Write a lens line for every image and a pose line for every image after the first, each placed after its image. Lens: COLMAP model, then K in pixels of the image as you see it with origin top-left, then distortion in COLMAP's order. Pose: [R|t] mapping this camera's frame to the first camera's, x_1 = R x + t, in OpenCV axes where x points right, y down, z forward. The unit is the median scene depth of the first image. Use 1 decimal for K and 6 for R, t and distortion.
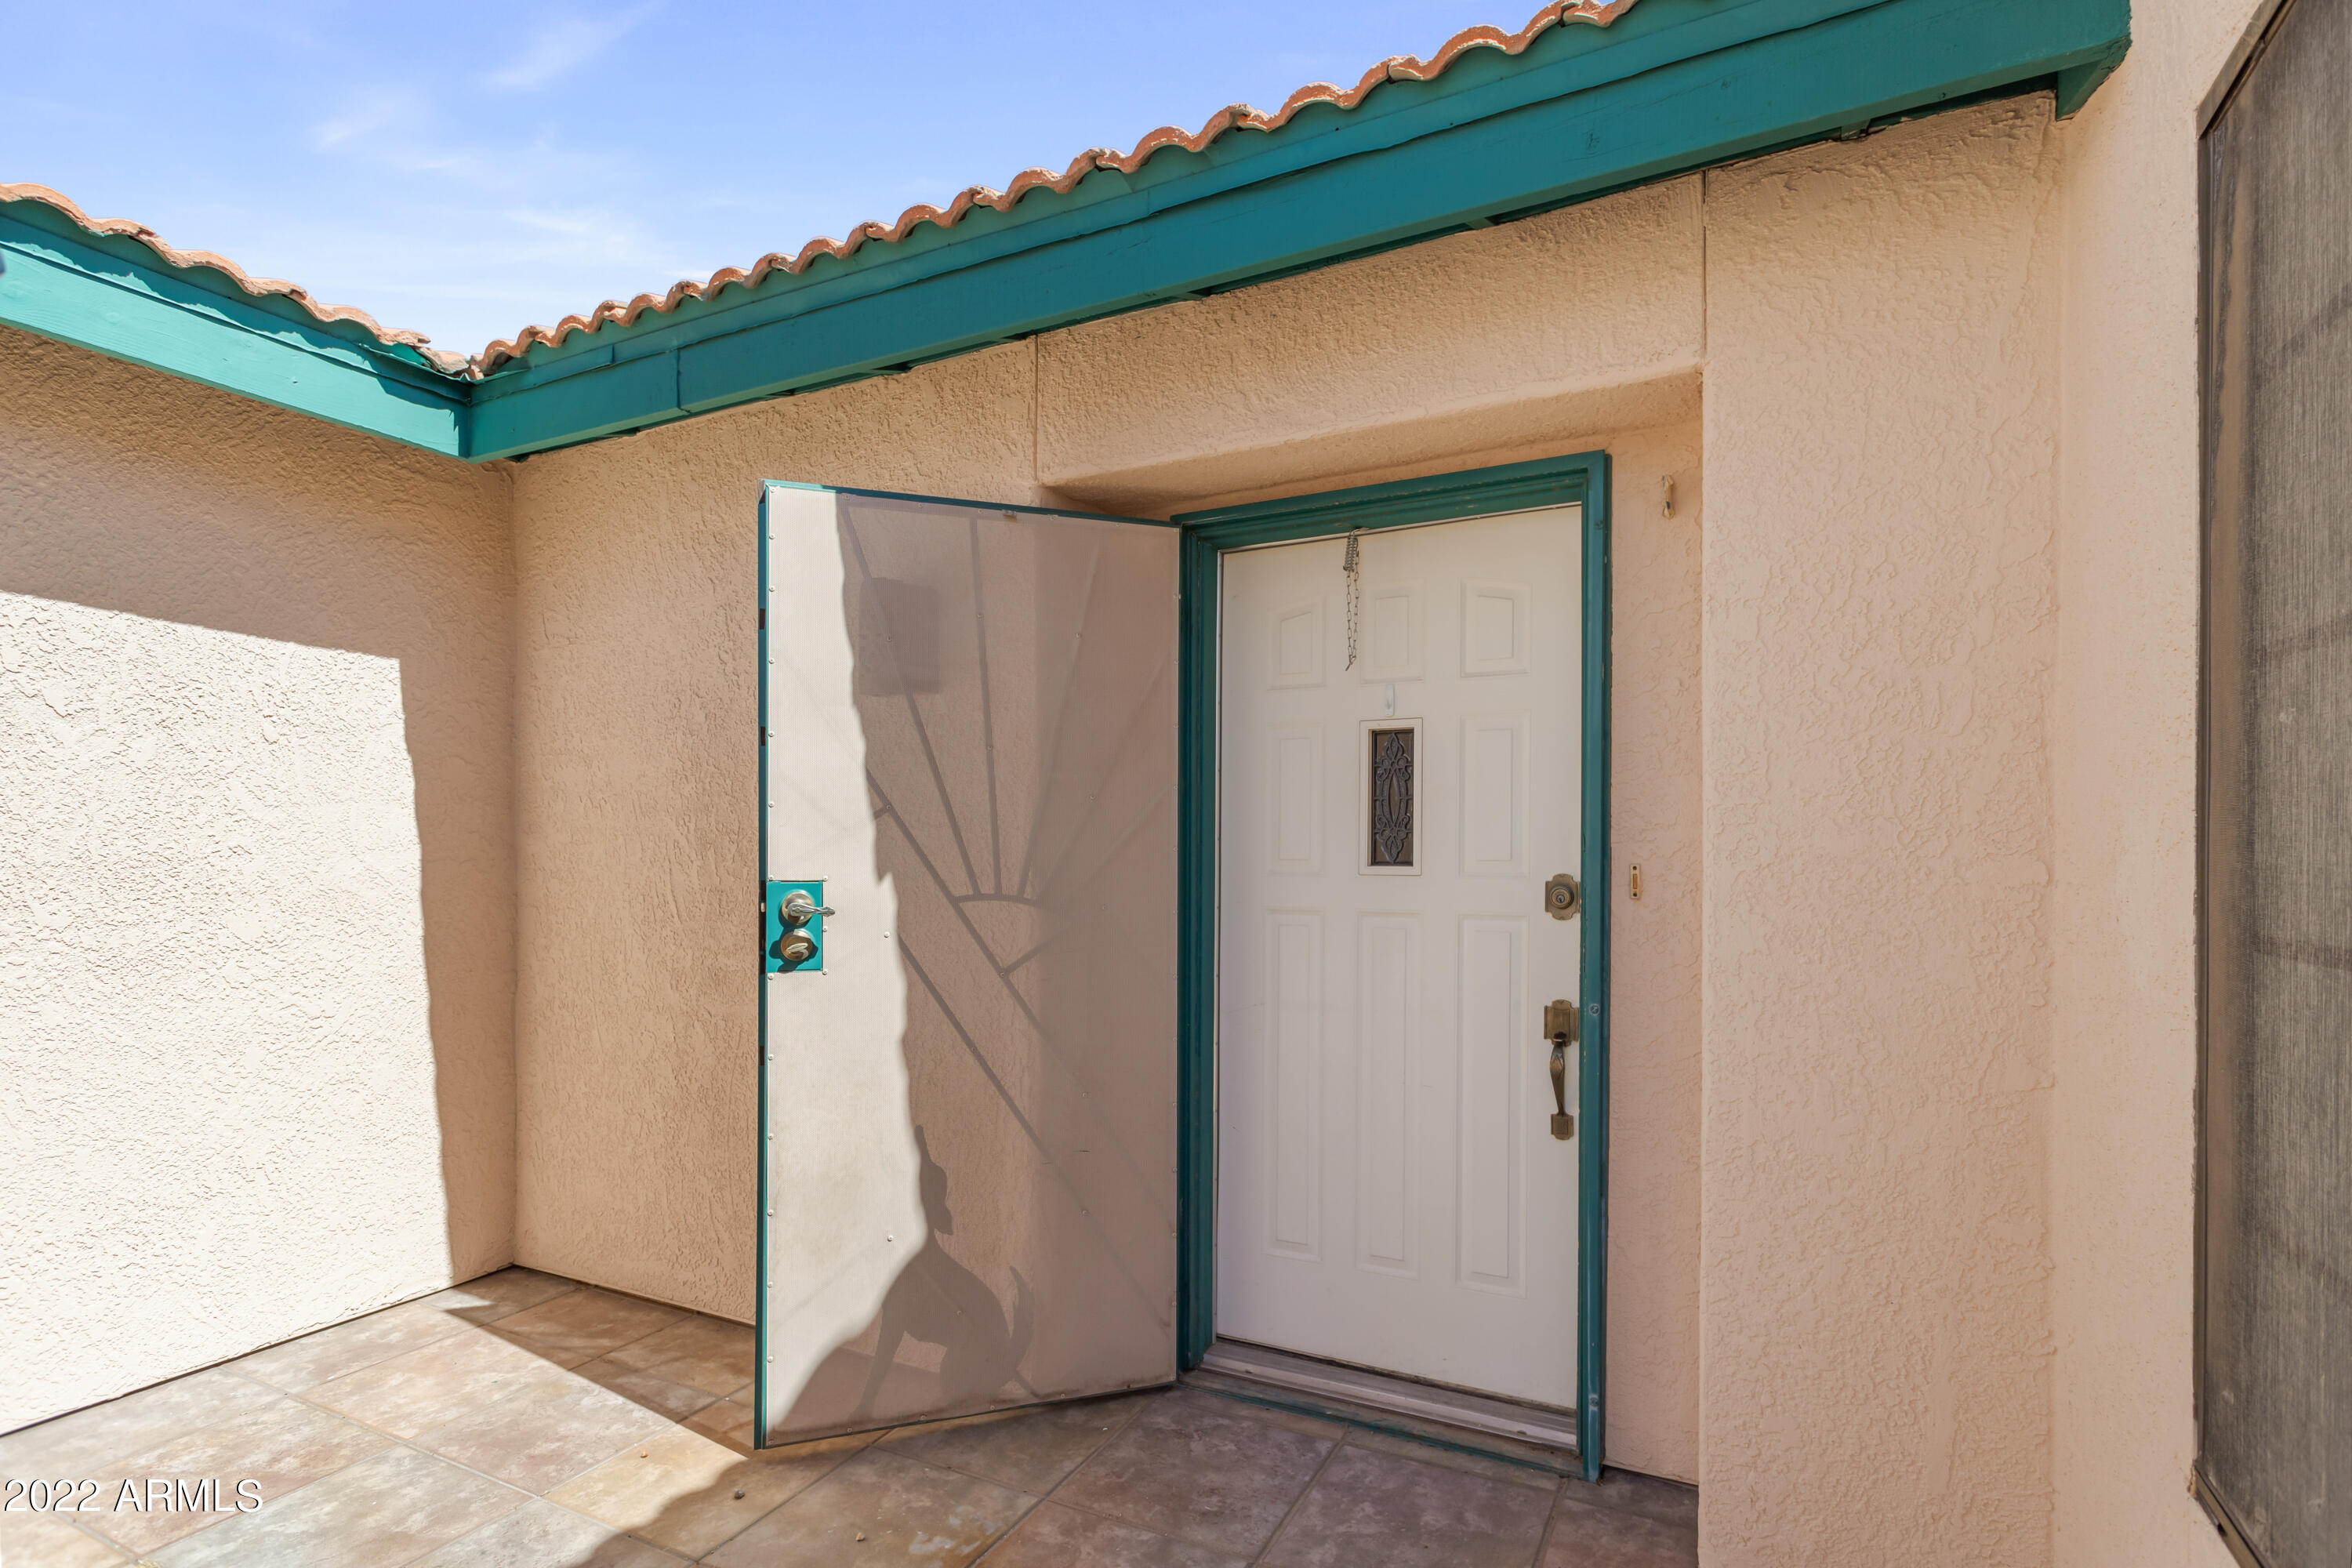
lens RADIAL K [[1173.8, 0, 1187.6], [0, 1173.8, 863.1], [0, 0, 1]] dist [0.000379, 0.000307]
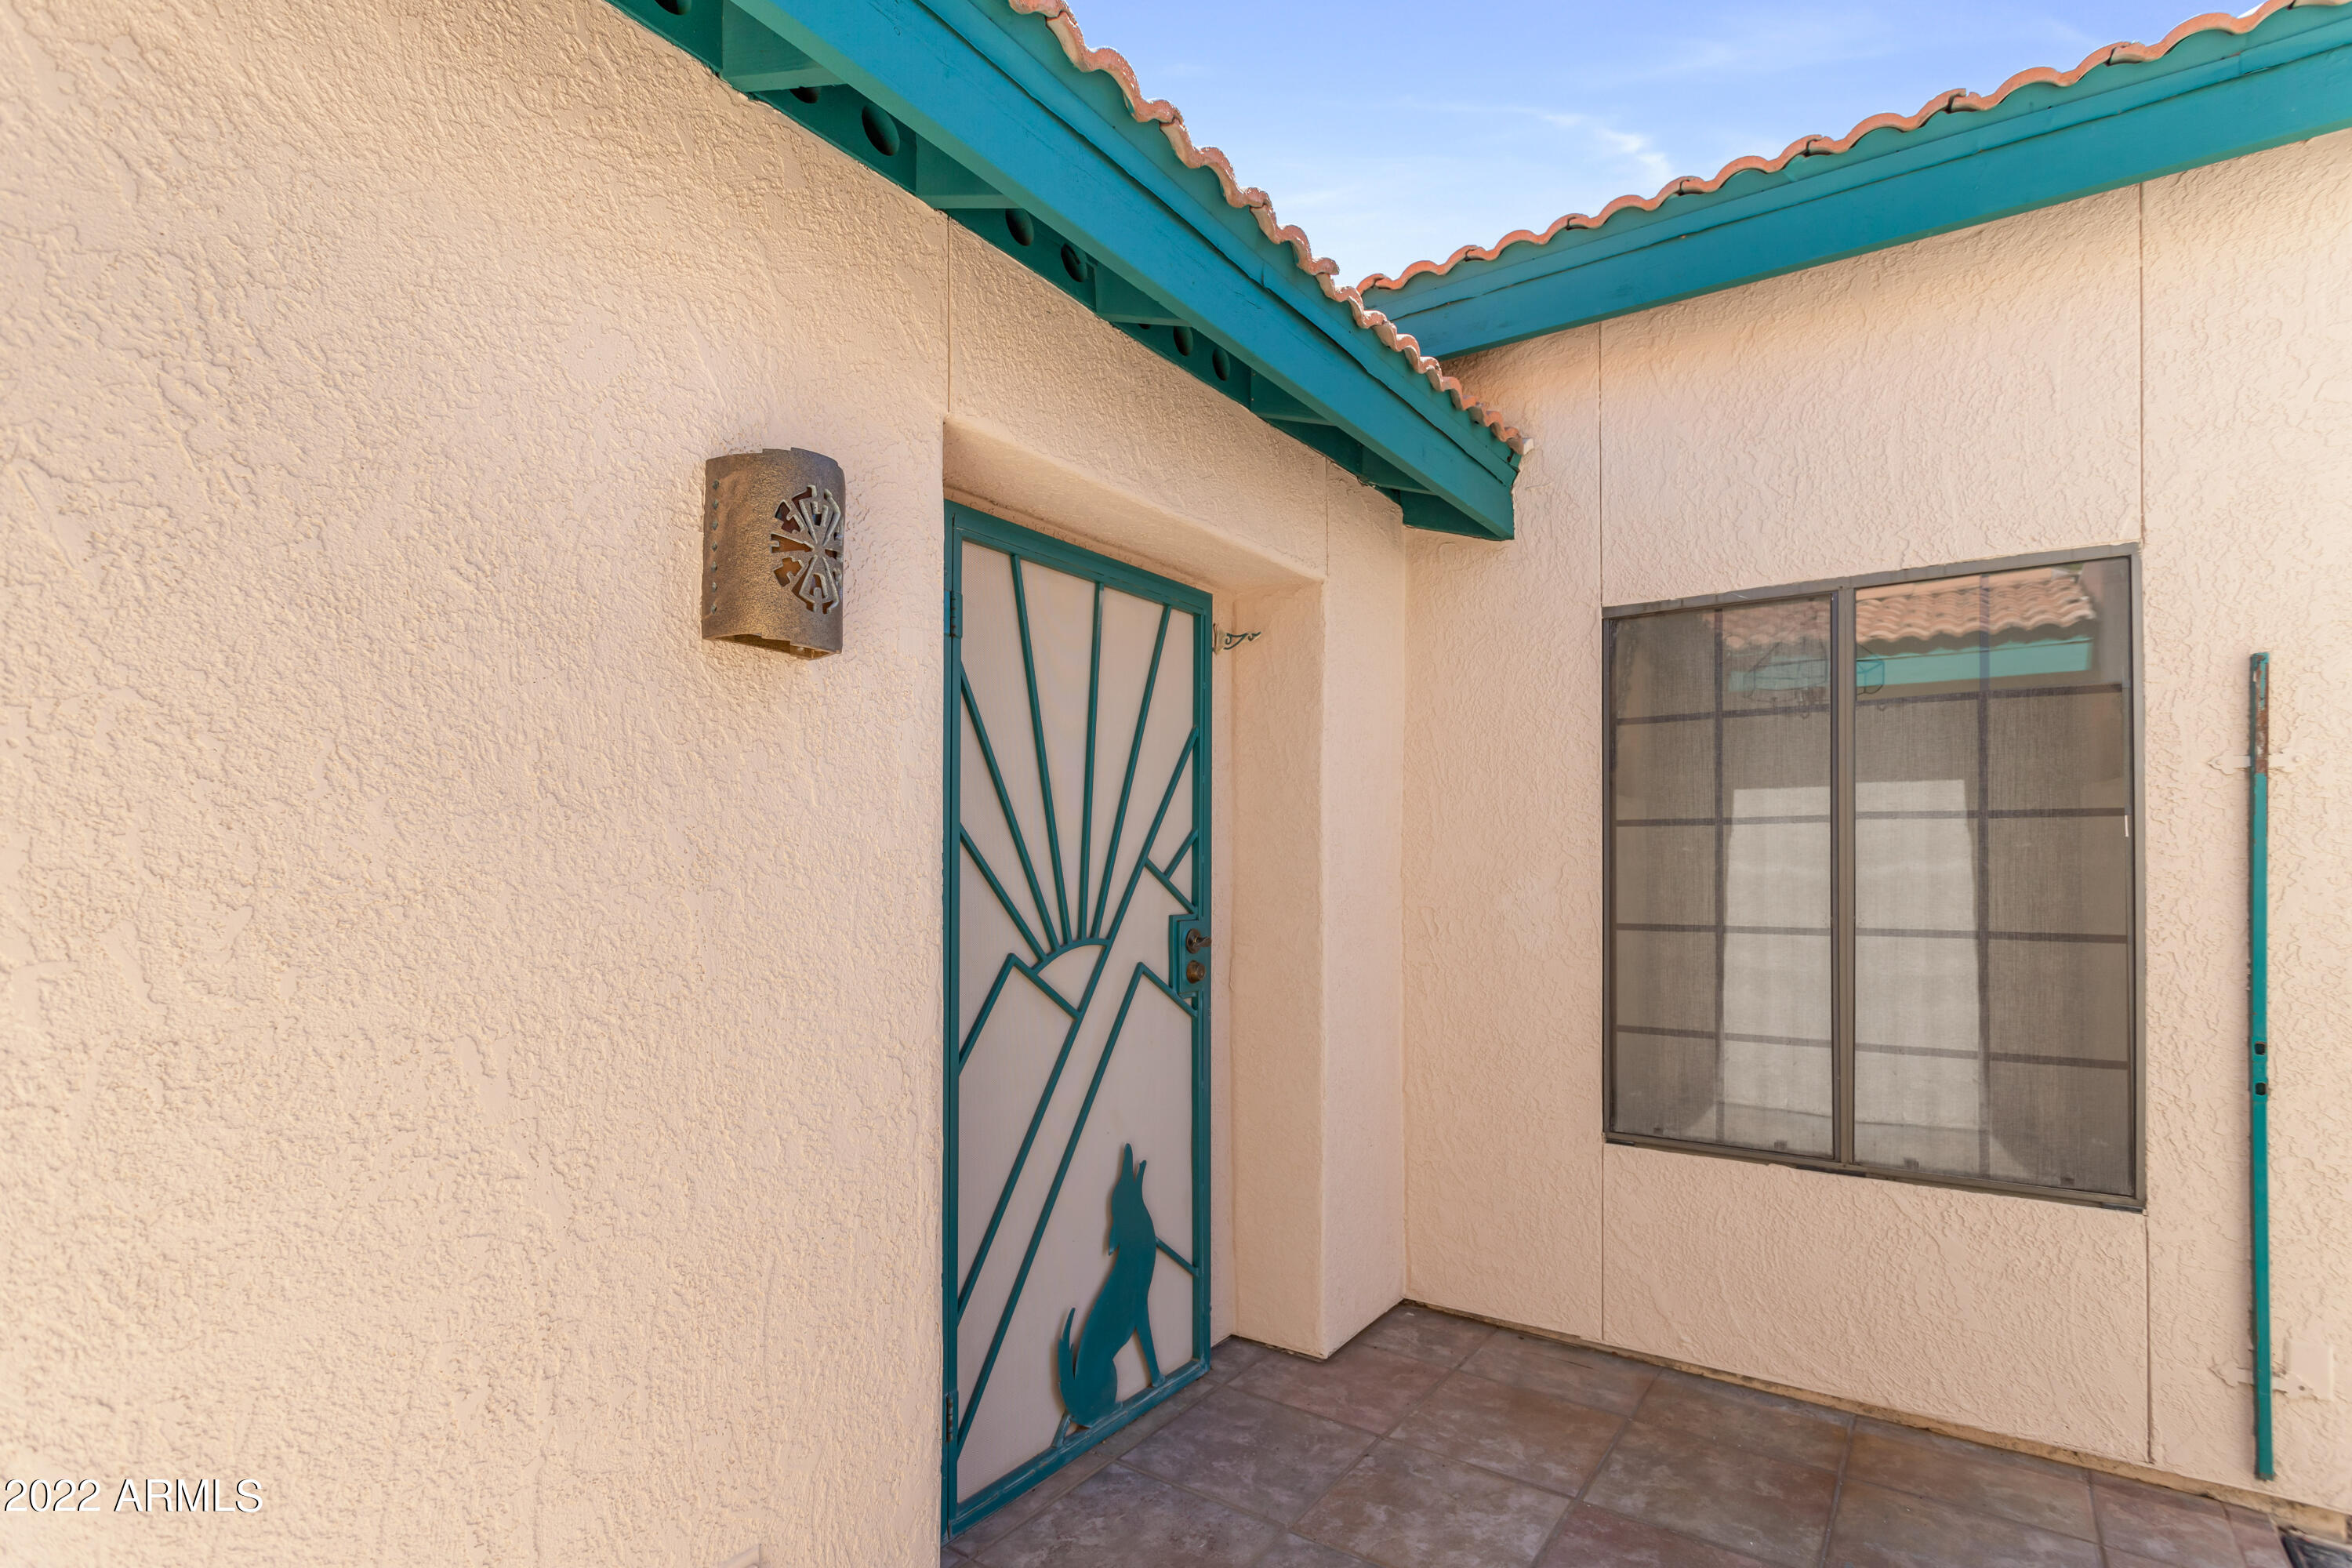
lens RADIAL K [[1173.8, 0, 1187.6], [0, 1173.8, 863.1], [0, 0, 1]] dist [0.000379, 0.000307]
pose [[0.110588, 0.005433, 0.993851, -0.948567], [0.010071, 0.999928, -0.006587, -0.033029], [-0.993815, 0.010737, 0.110525, 0.850877]]
